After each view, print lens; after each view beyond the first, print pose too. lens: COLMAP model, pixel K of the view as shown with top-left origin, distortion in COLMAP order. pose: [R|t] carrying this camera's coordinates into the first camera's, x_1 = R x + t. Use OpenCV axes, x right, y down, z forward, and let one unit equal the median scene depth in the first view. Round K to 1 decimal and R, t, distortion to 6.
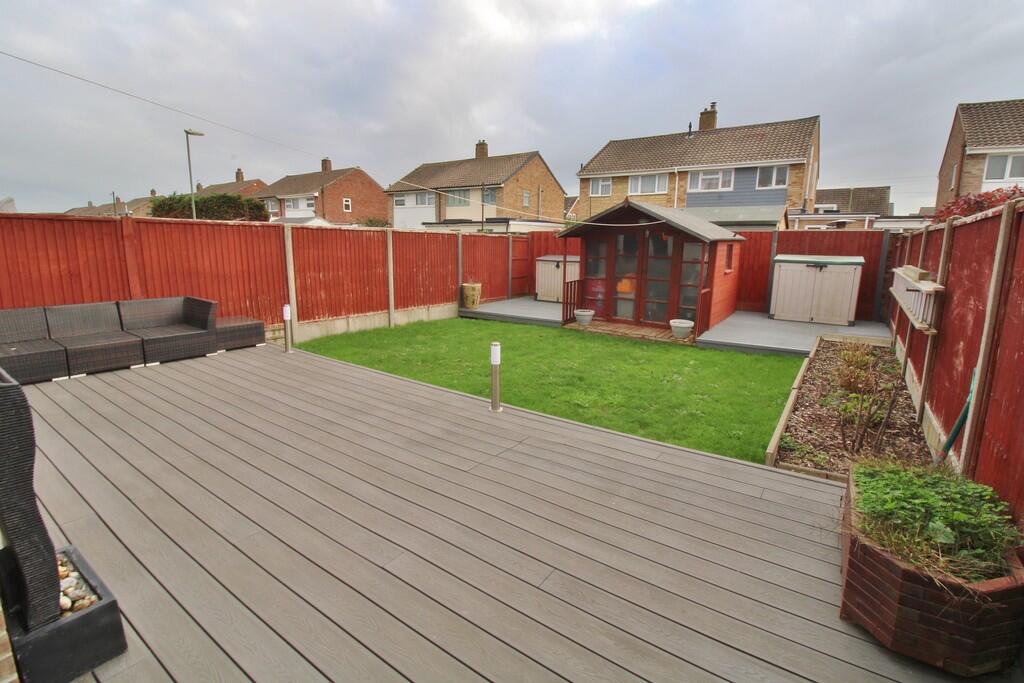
lens RADIAL K [[473.2, 0, 511.0], [0, 473.2, 340.0], [0, 0, 1]] dist [0.001731, 0.000012]
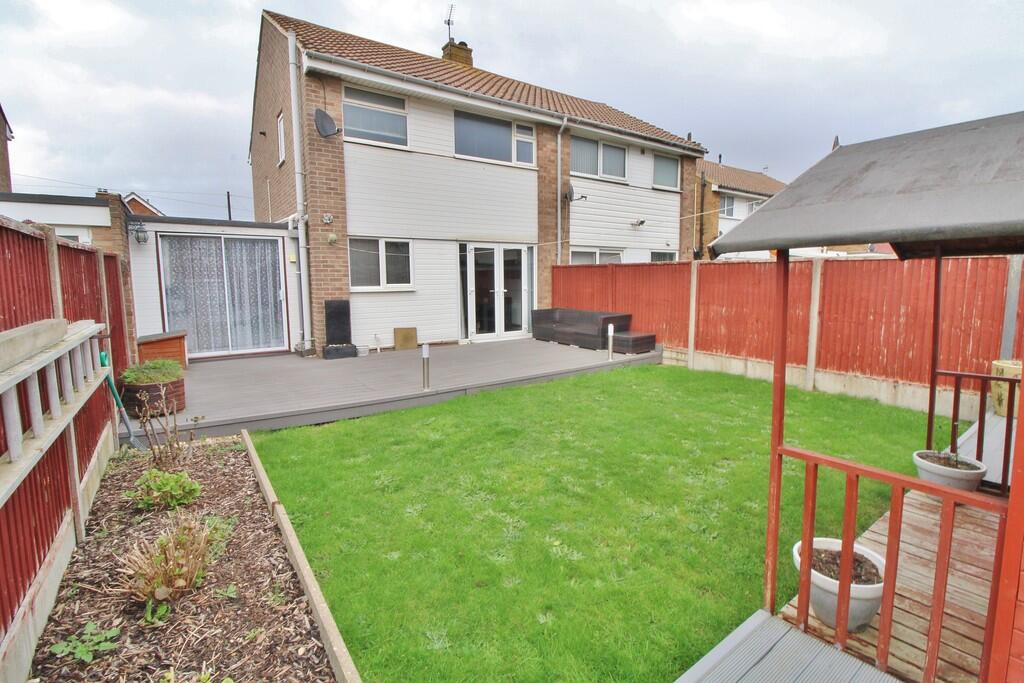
lens RADIAL K [[473.2, 0, 513.0], [0, 473.2, 336.9], [0, 0, 1]] dist [0.001731, 0.000012]
pose [[-0.323867, 0.097757, -0.941039, 0.654746], [-0.197308, 0.965799, 0.168234, -0.158697], [0.925300, 0.240160, -0.293502, 0.882357]]
